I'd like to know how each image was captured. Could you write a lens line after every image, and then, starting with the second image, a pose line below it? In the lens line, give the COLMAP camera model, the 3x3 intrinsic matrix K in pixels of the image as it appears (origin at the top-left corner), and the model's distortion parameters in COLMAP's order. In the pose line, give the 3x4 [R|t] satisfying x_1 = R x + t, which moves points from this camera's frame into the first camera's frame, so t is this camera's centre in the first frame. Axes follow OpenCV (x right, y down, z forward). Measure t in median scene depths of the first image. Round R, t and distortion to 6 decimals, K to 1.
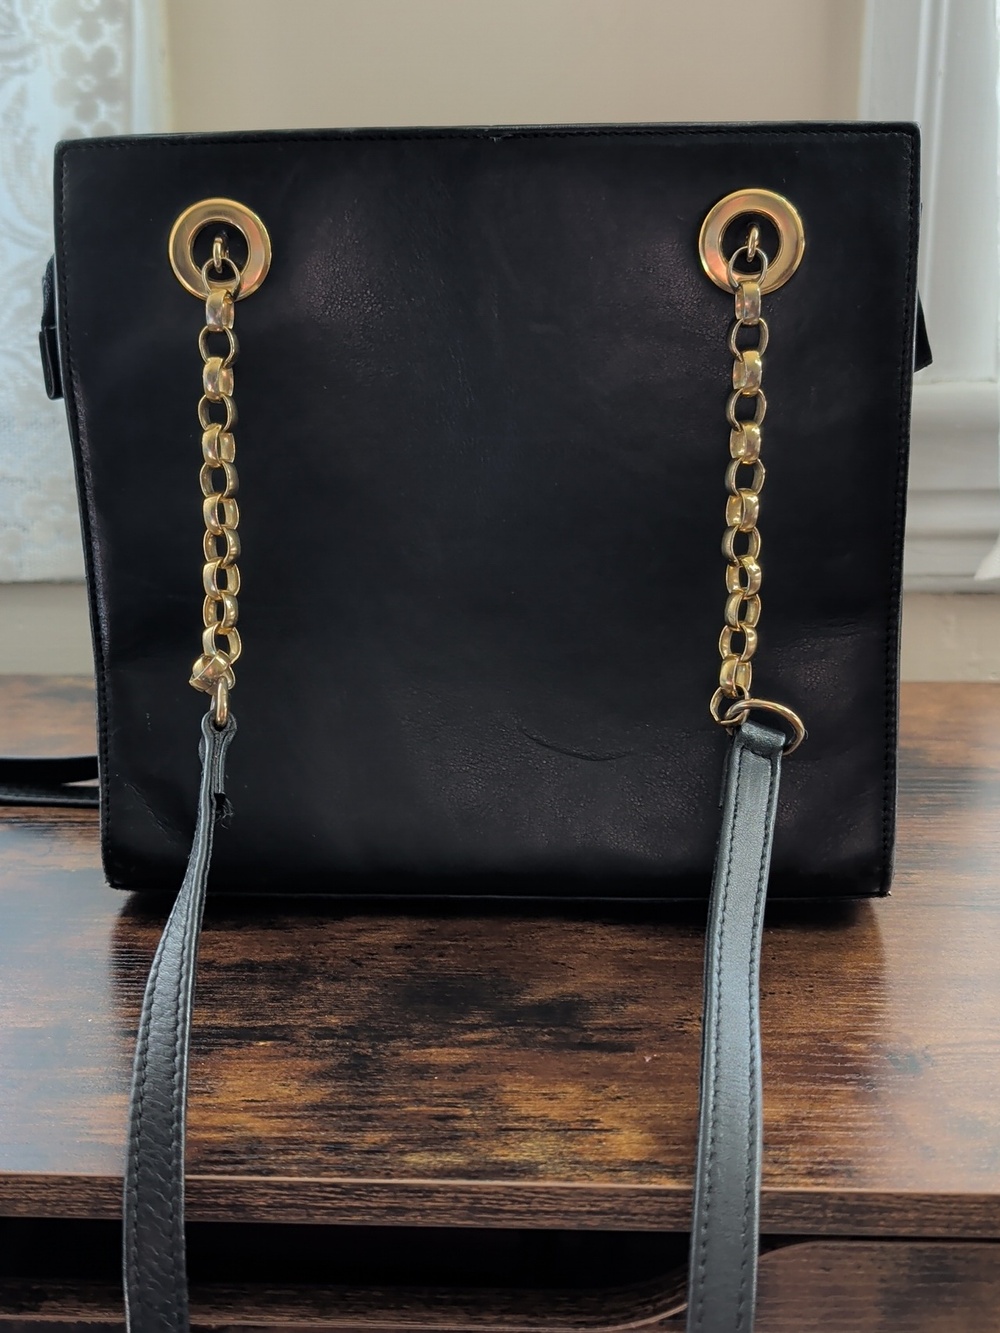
lens RADIAL K [[1635.9, 0, 499.9], [0, 1635.9, 666.8], [0, 0, 1]] dist [-0.045447, 0.000000]
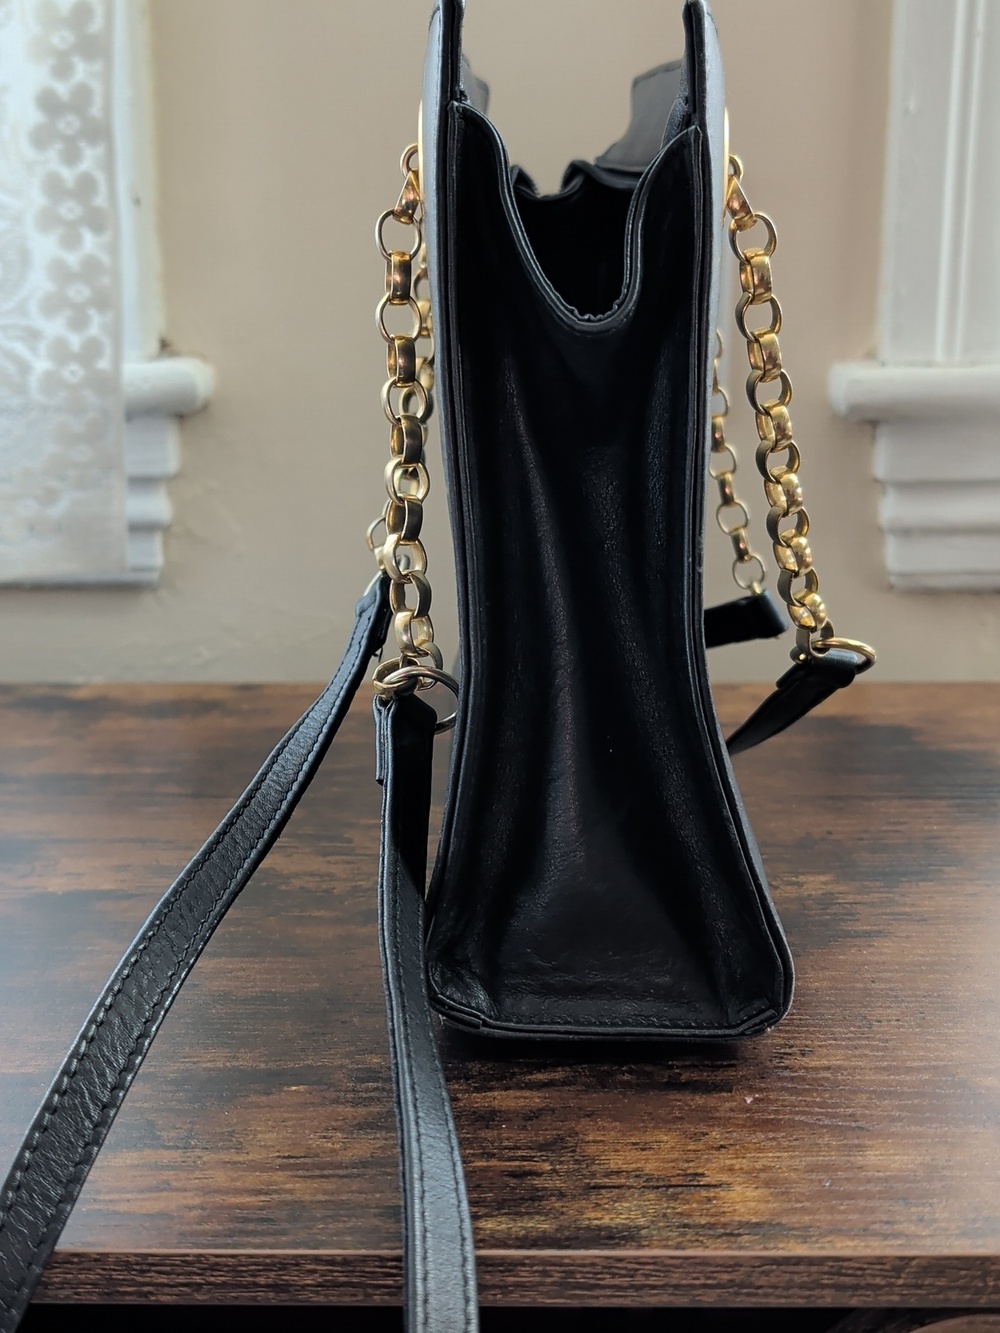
lens RADIAL K [[1635.9, 0, 493.9], [0, 1635.9, 663.5], [0, 0, 1]] dist [-0.045447, 0.000000]
pose [[0.999599, -0.007125, 0.027405, -0.069723], [0.007782, 0.999683, -0.023946, 0.032961], [-0.027226, 0.024149, 0.999338, 0.153476]]
